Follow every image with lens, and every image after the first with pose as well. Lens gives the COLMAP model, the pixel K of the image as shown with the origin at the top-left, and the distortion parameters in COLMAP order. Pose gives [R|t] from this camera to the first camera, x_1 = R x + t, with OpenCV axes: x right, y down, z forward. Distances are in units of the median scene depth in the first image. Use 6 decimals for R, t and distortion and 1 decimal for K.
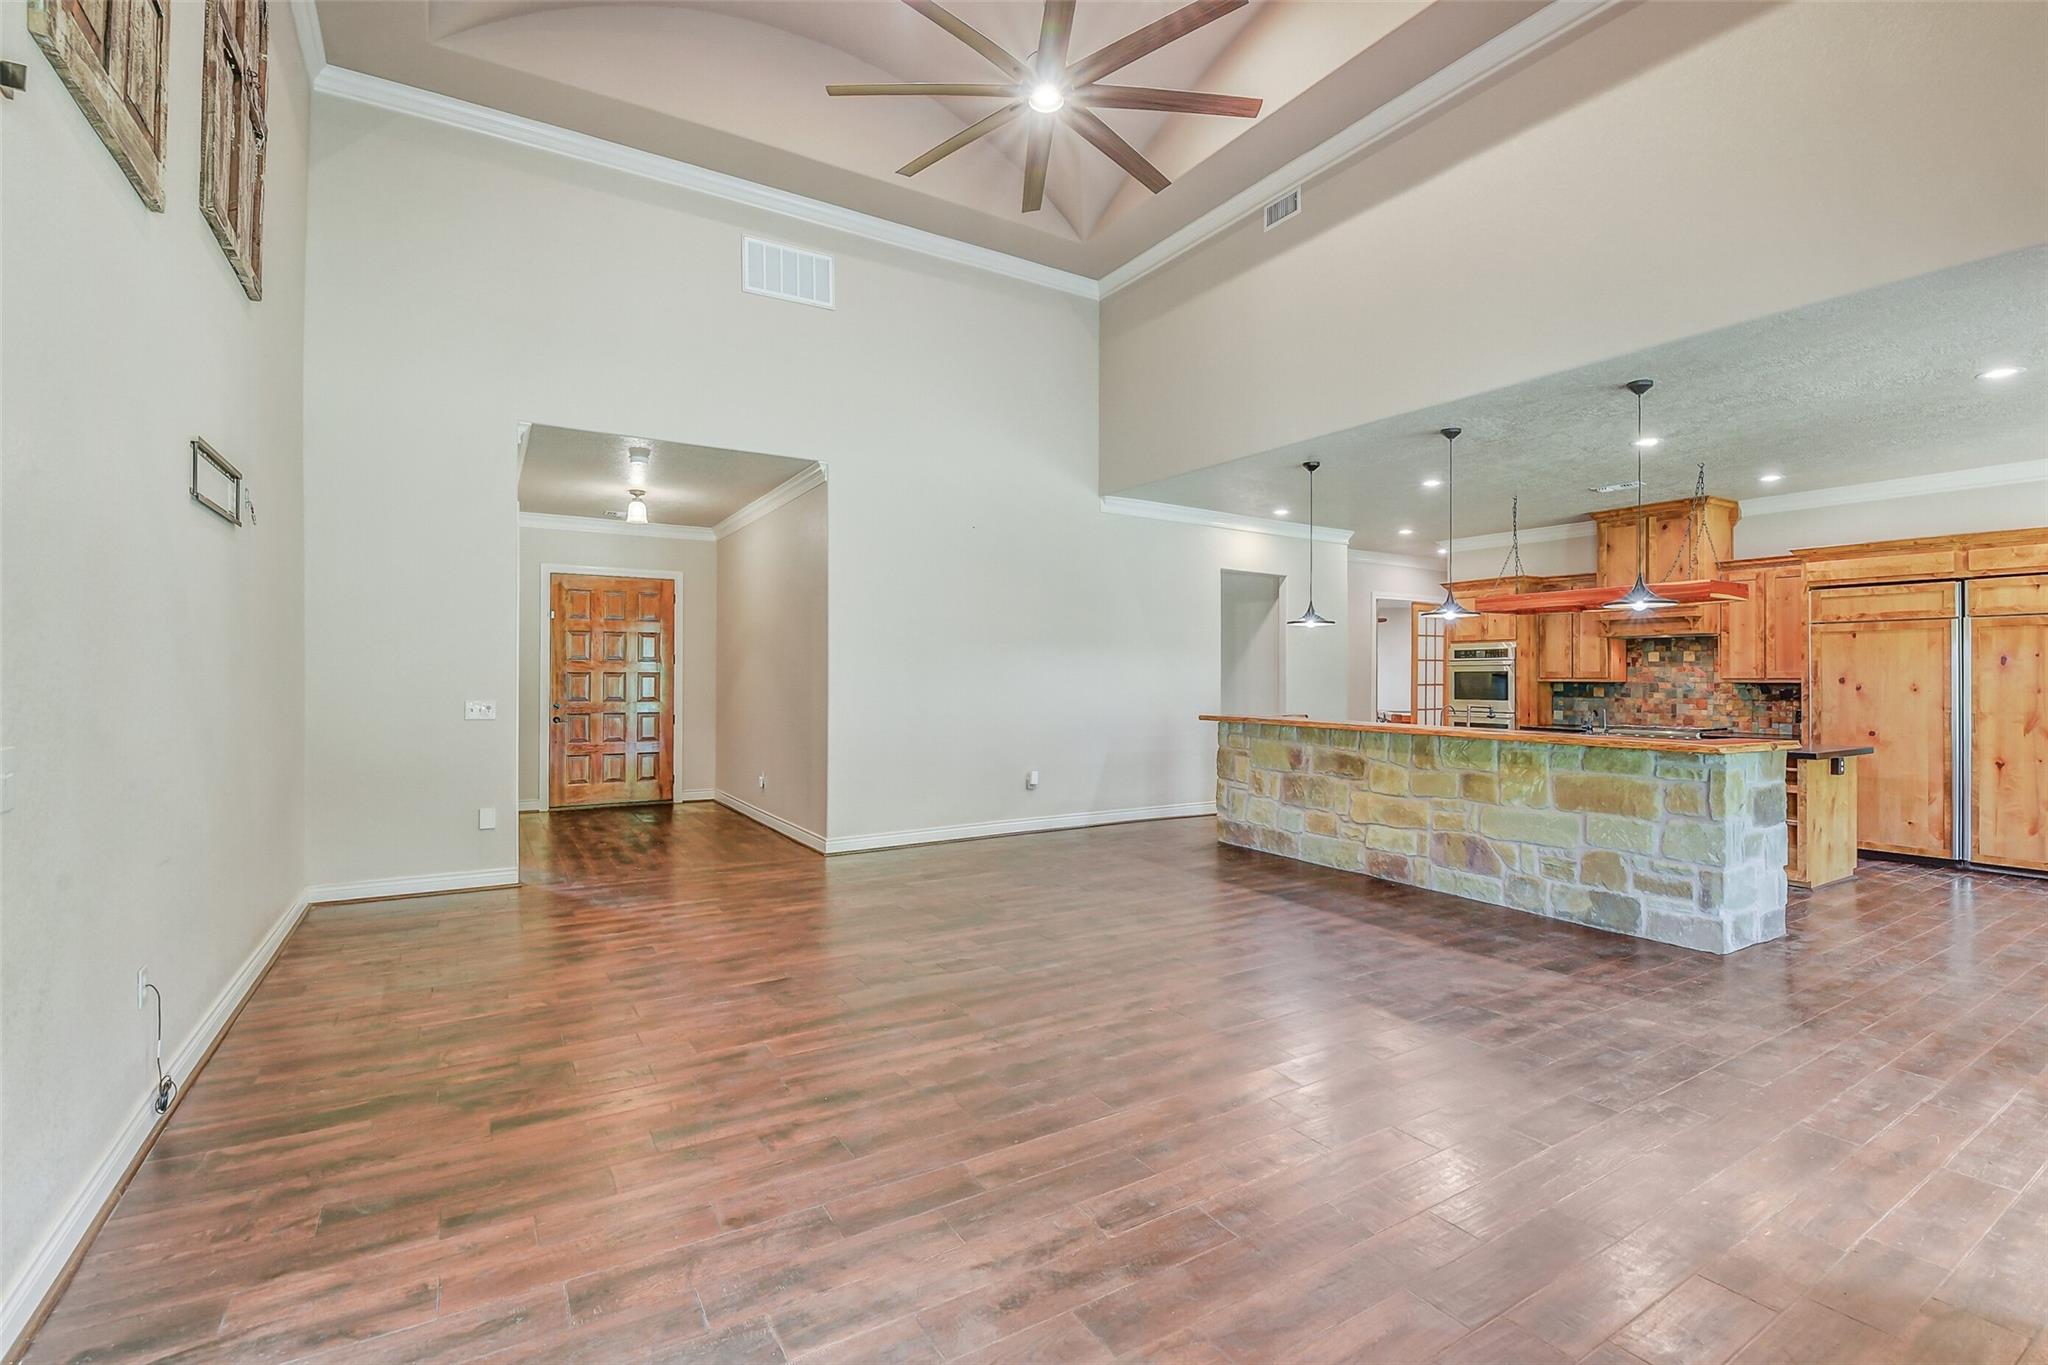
lens RADIAL K [[902.3, 0, 1023.6], [0, 902.3, 670.6], [0, 0, 1]] dist [-0.004887, -0.007648]
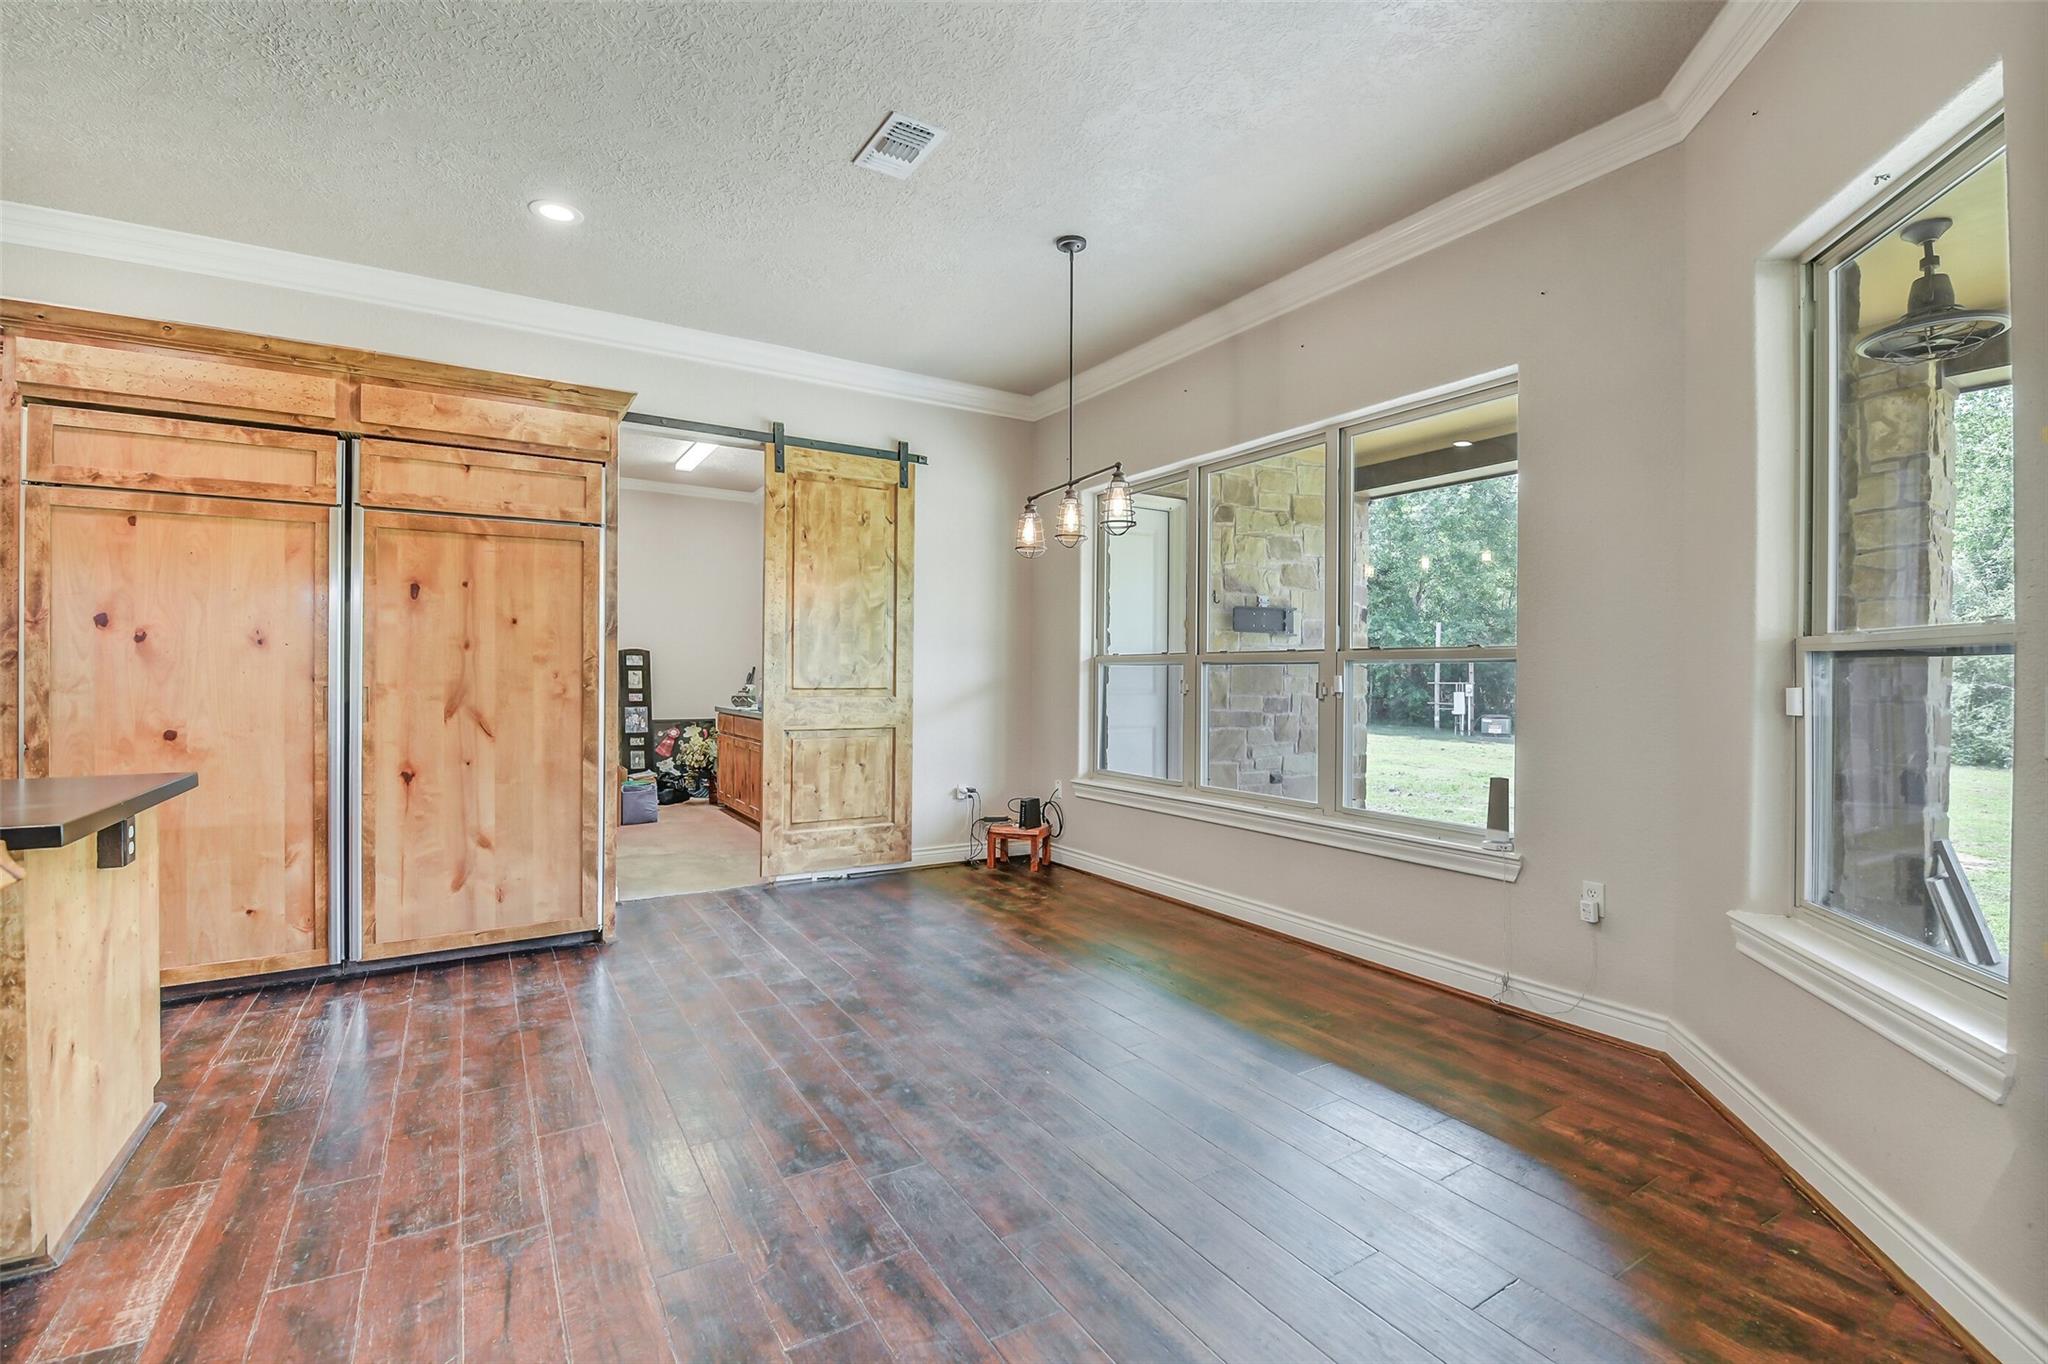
lens RADIAL K [[902.3, 0, 1033.5], [0, 902.3, 669.4], [0, 0, 1]] dist [-0.004887, -0.007648]
pose [[-0.011638, -0.002926, 0.999928, 0.505624], [-0.012945, 0.999912, 0.002775, 0.030528], [-0.999848, -0.012911, -0.011675, 0.584656]]
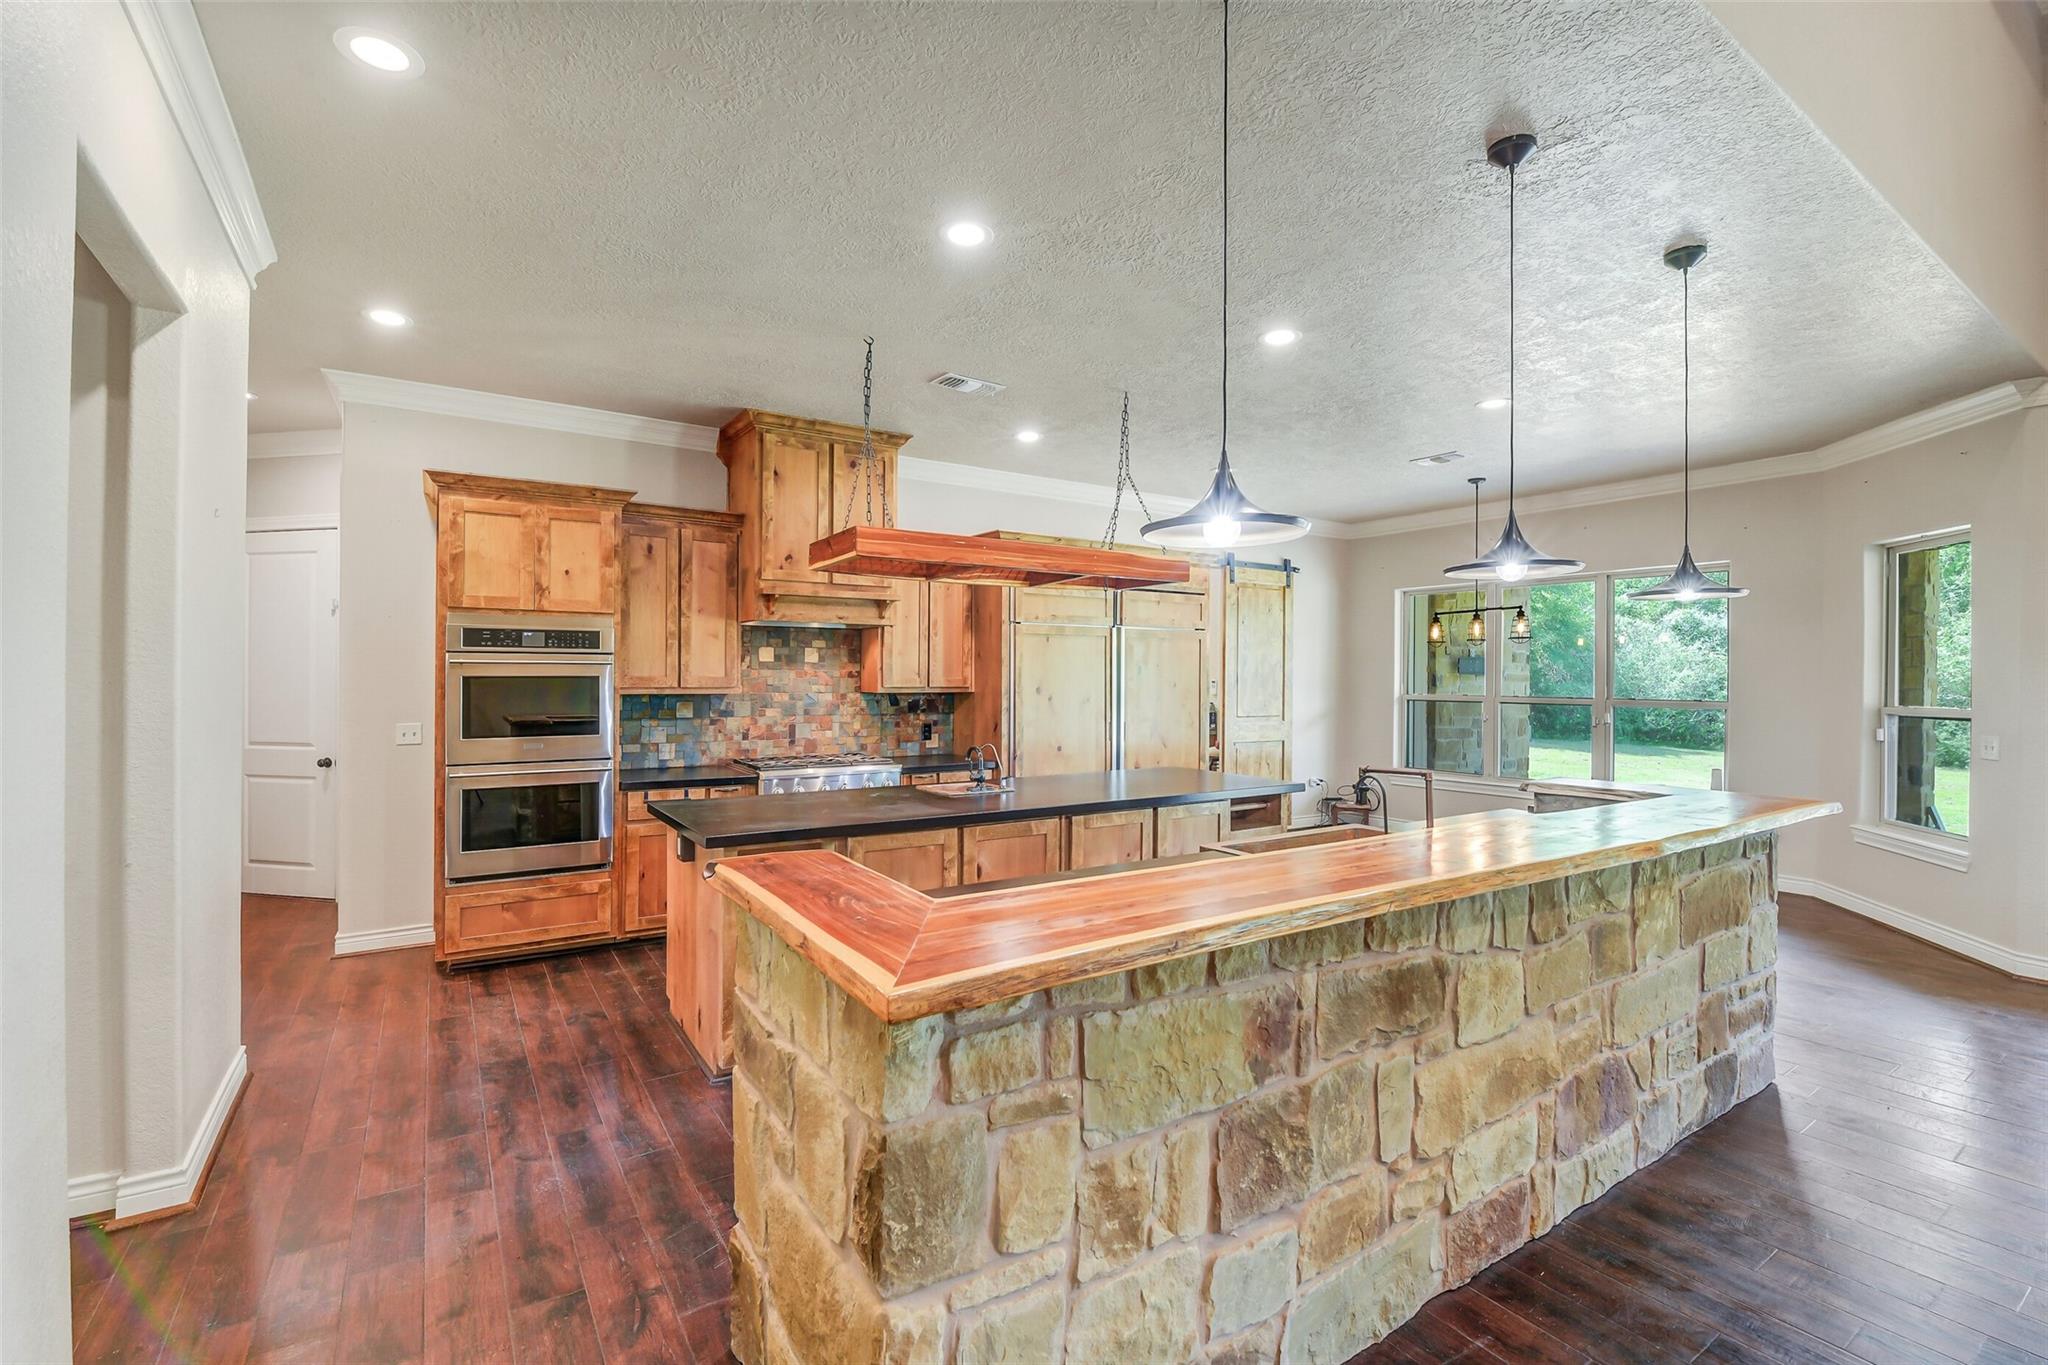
lens RADIAL K [[902.3, 0, 1032.2], [0, 902.3, 671.5], [0, 0, 1]] dist [-0.004887, -0.007648]
pose [[-0.033391, -0.001931, 0.999441, 0.041475], [-0.014690, 0.999891, 0.001441, -0.008845], [-0.999334, -0.014634, -0.033416, 1.109999]]
